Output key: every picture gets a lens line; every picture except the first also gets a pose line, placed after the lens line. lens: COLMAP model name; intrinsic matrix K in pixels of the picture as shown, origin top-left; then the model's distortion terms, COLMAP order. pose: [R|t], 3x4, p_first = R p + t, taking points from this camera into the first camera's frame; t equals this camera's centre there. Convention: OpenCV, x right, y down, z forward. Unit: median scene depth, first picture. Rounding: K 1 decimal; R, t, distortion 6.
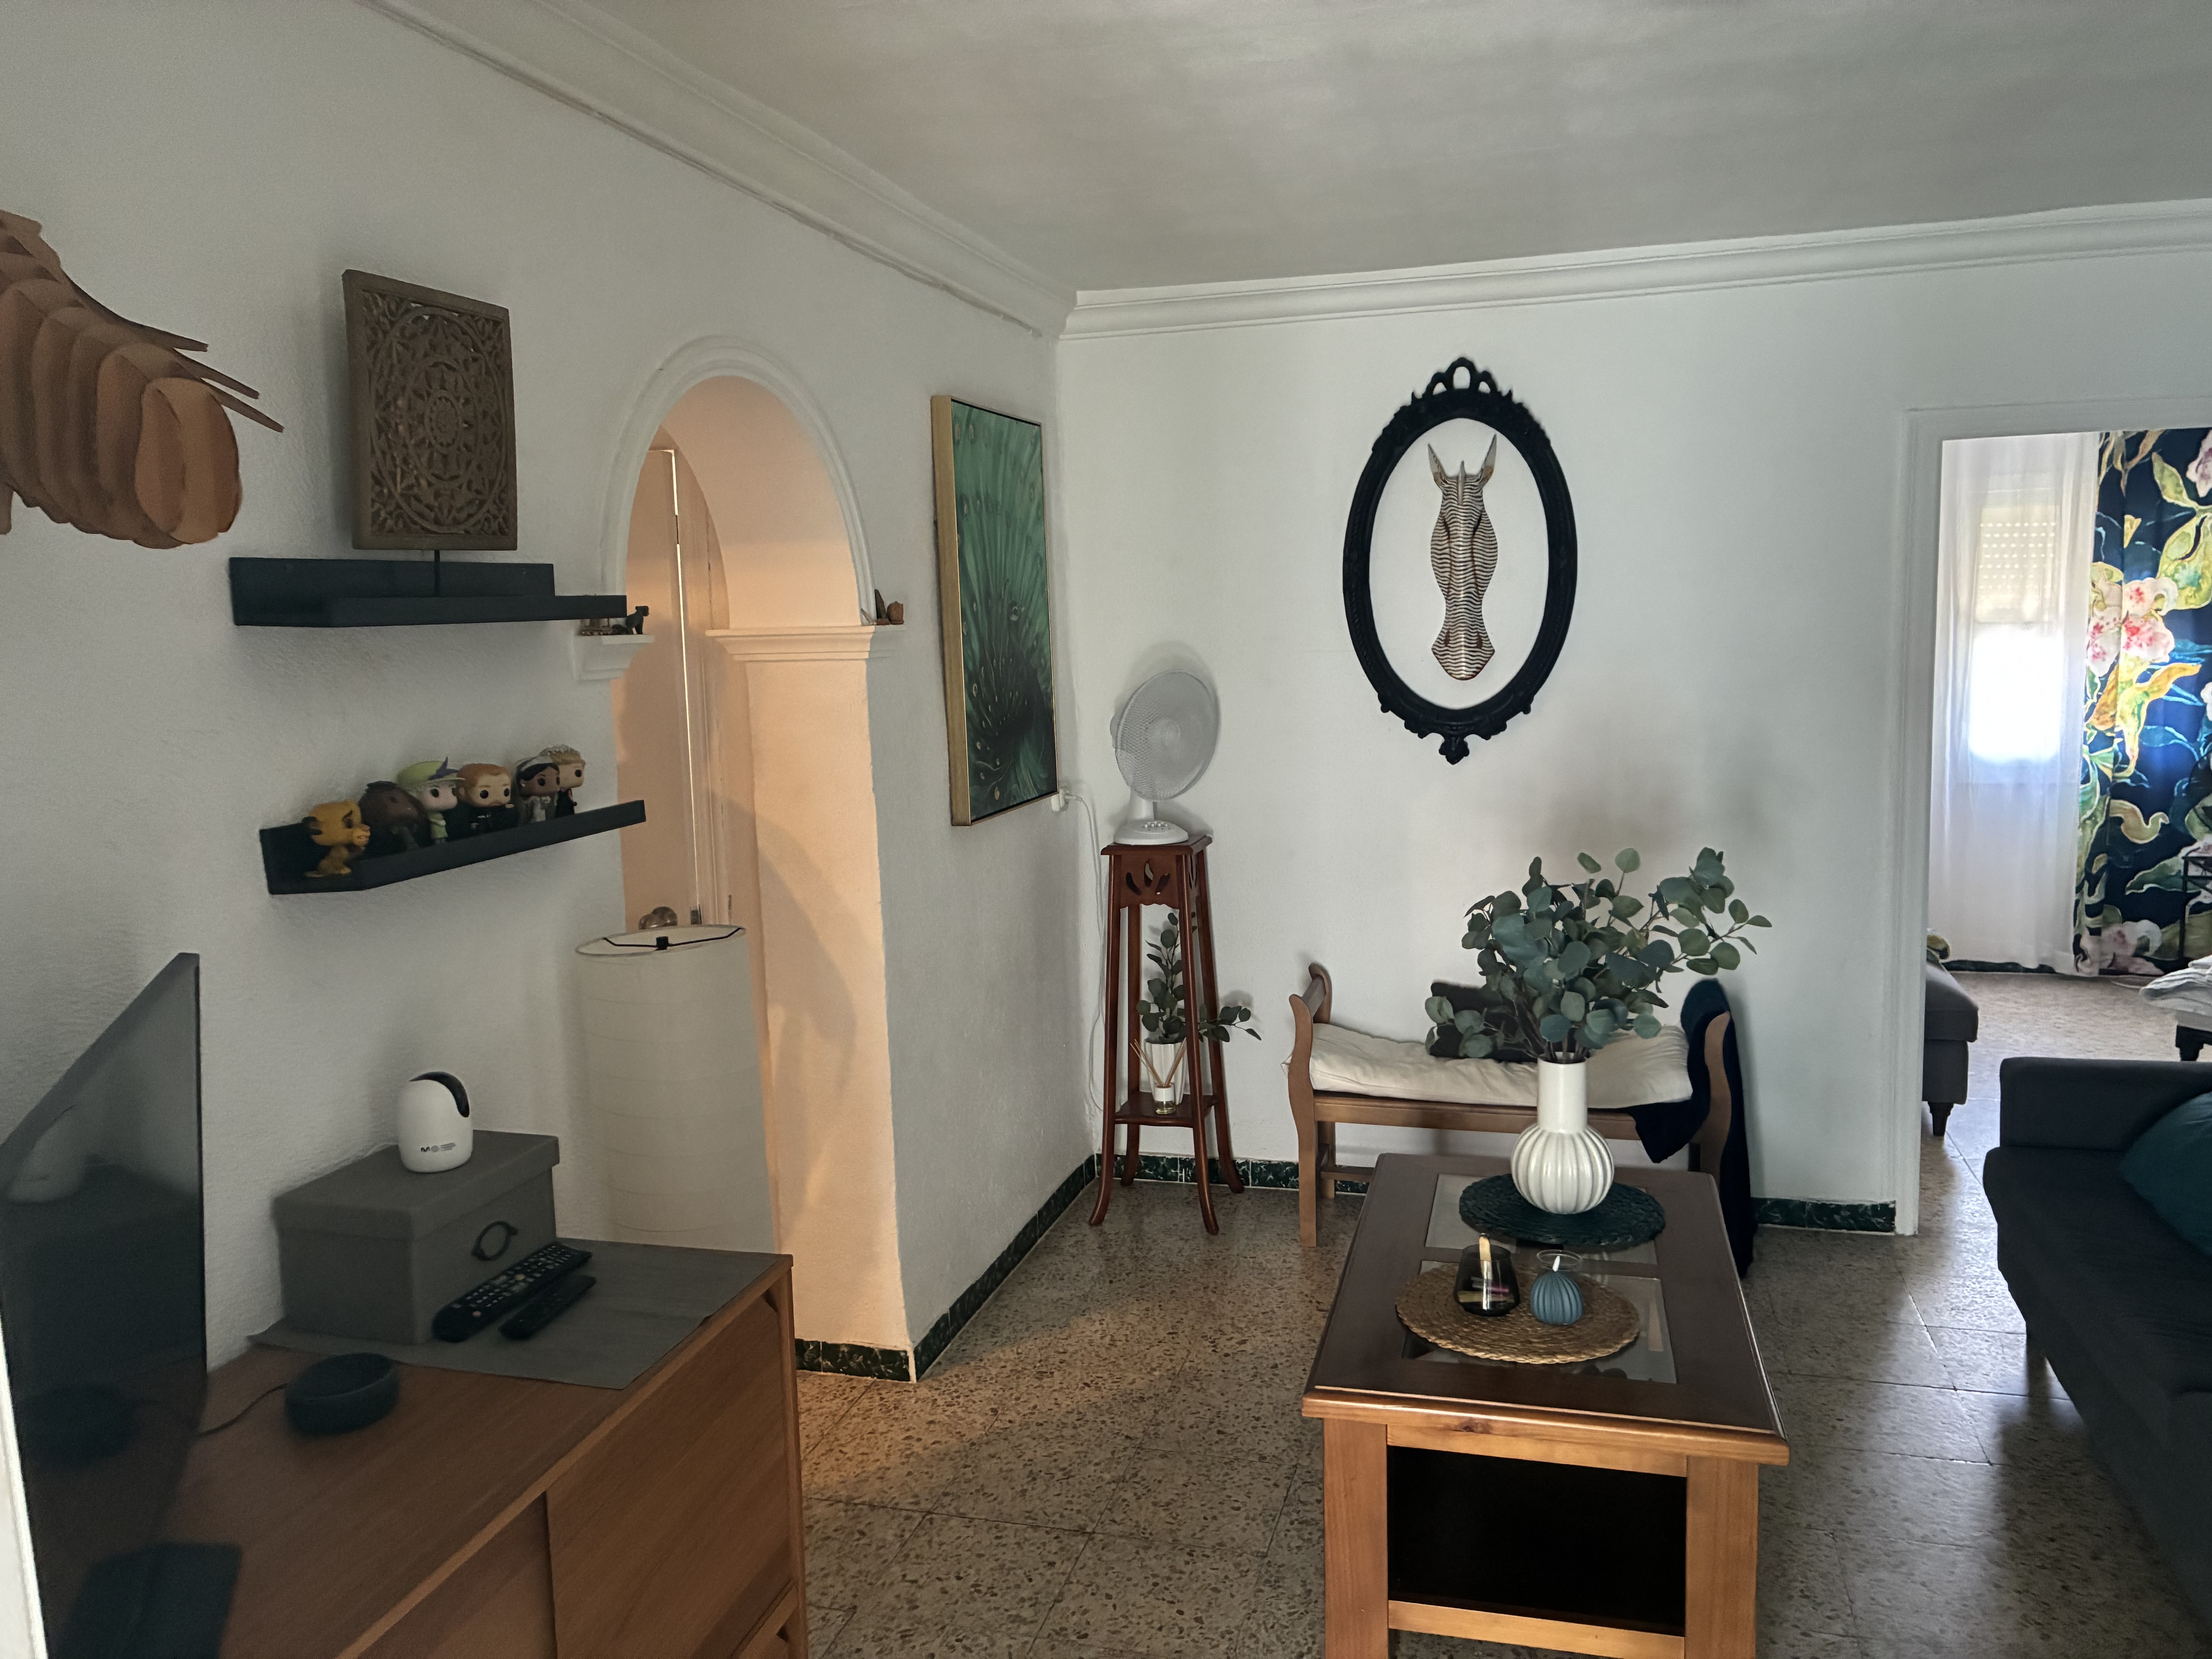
lens RADIAL K [[1721.5, 0, 1104.9], [0, 1721.5, 820.6], [0, 0, 1]] dist [0.013280, 0.000436]
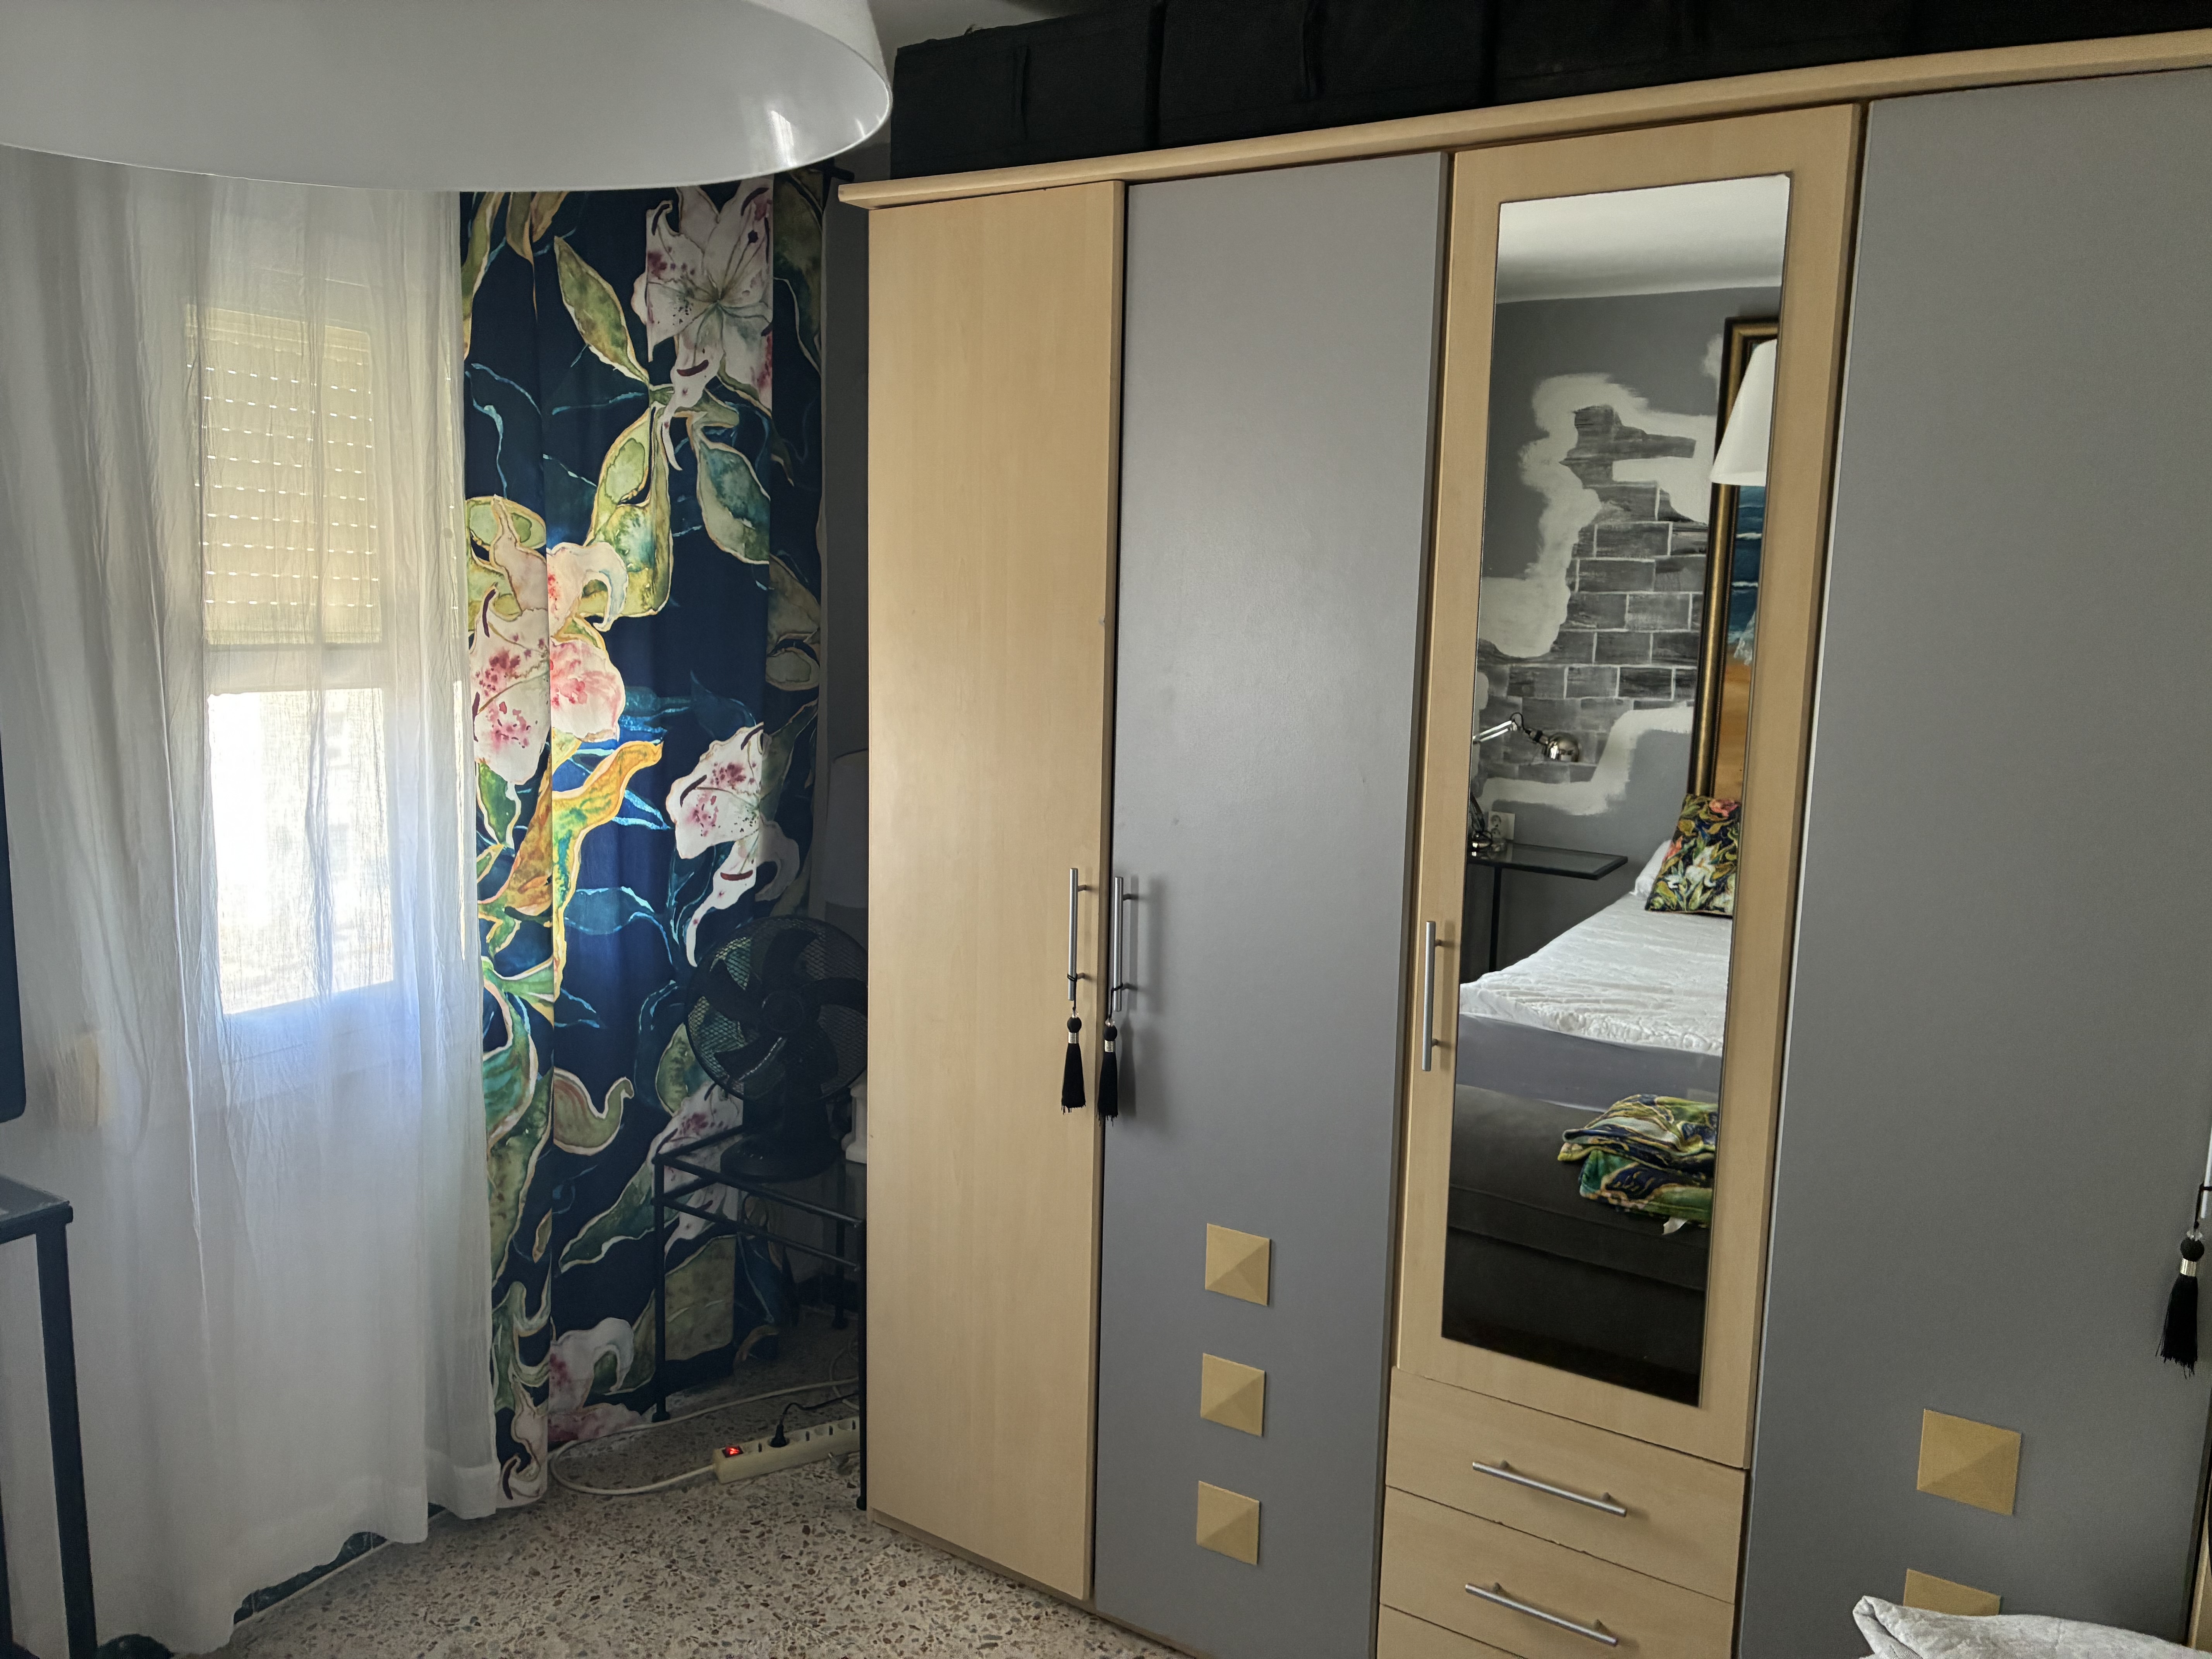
lens RADIAL K [[1721.5, 0, 1101.6], [0, 1721.5, 806.8], [0, 0, 1]] dist [0.013280, 0.000436]
pose [[0.304193, -0.101765, 0.947159, 0.239687], [0.078953, 0.993550, 0.081392, -0.100018], [-0.949333, 0.050022, 0.310266, 0.749194]]
